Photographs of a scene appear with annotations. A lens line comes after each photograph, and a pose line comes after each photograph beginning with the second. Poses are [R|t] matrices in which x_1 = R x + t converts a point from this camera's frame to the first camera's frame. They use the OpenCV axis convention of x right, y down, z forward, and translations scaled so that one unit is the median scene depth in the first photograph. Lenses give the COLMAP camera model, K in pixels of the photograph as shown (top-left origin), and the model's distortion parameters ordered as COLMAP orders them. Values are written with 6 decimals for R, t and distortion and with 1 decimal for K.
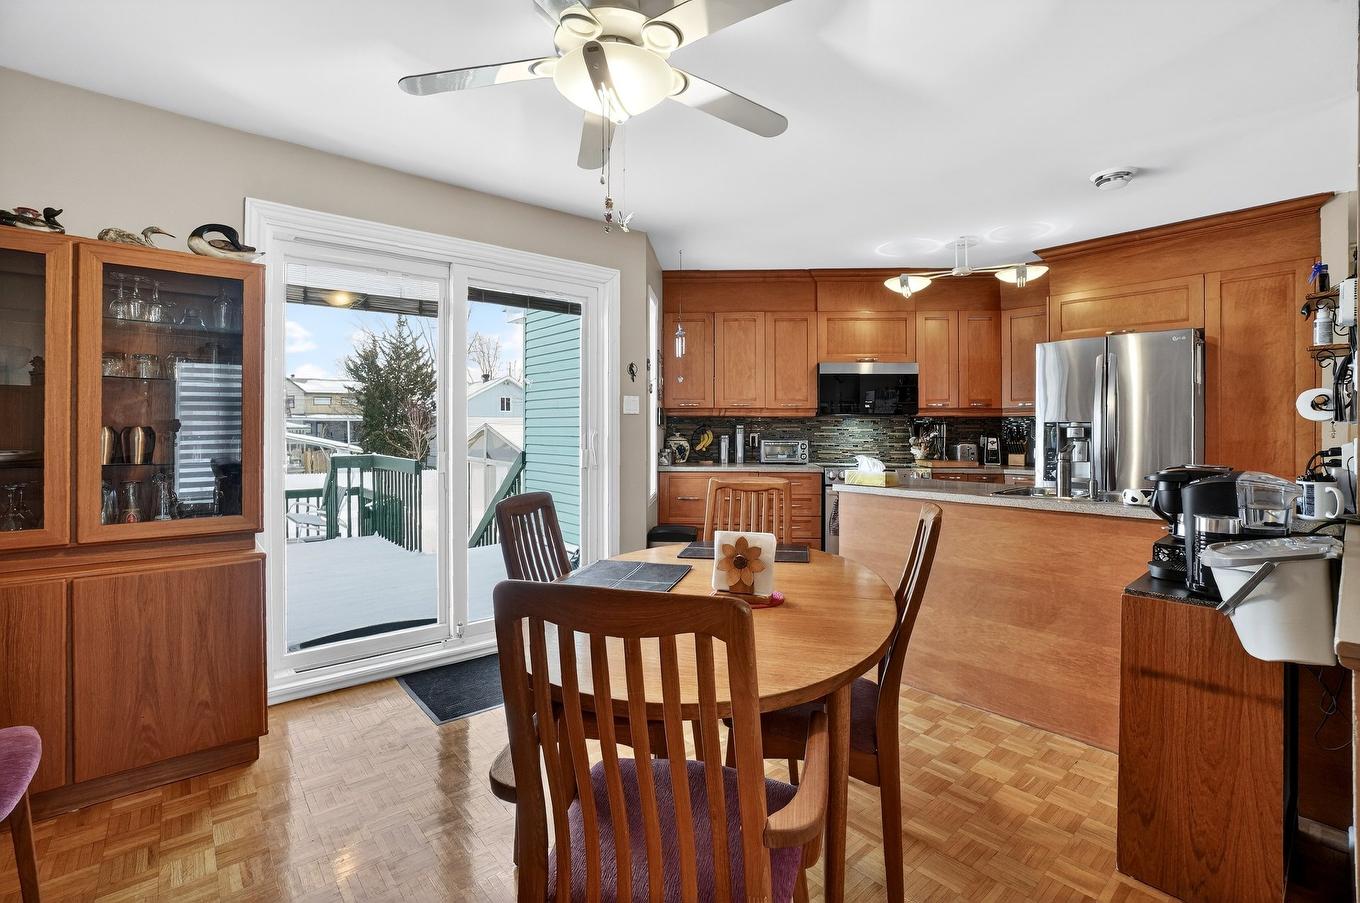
lens RADIAL K [[611.2, 0, 678.3], [0, 611.2, 431.9], [0, 0, 1]] dist [-0.024219, 0.000190]
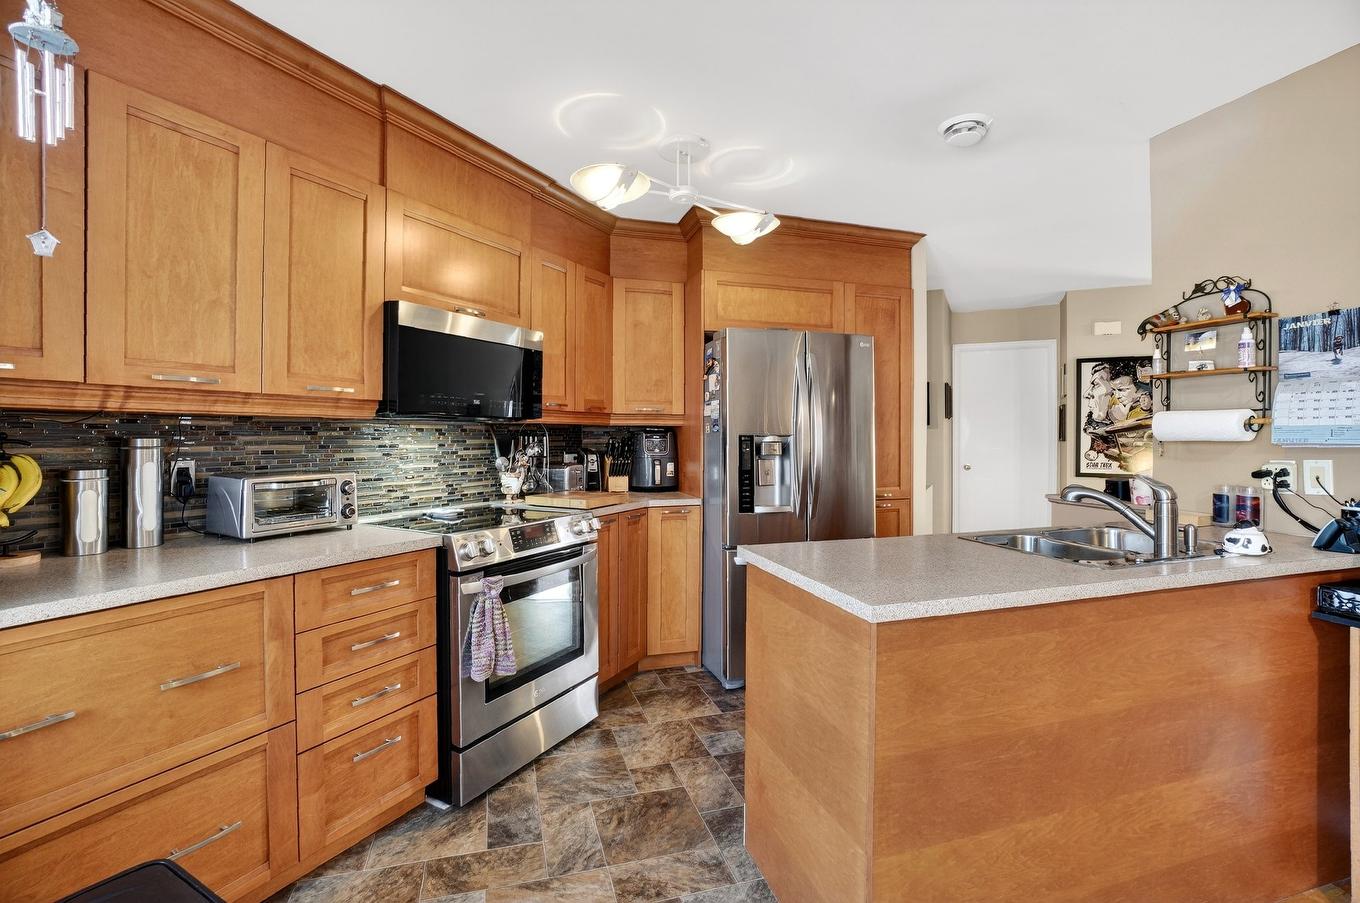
lens RADIAL K [[611.2, 0, 678.3], [0, 611.2, 431.9], [0, 0, 1]] dist [-0.024219, 0.000190]
pose [[0.415112, 0.003721, 0.909763, -0.118327], [-0.001385, 0.999993, -0.003459, -0.019002], [-0.909769, 0.000176, 0.415115, 0.807834]]
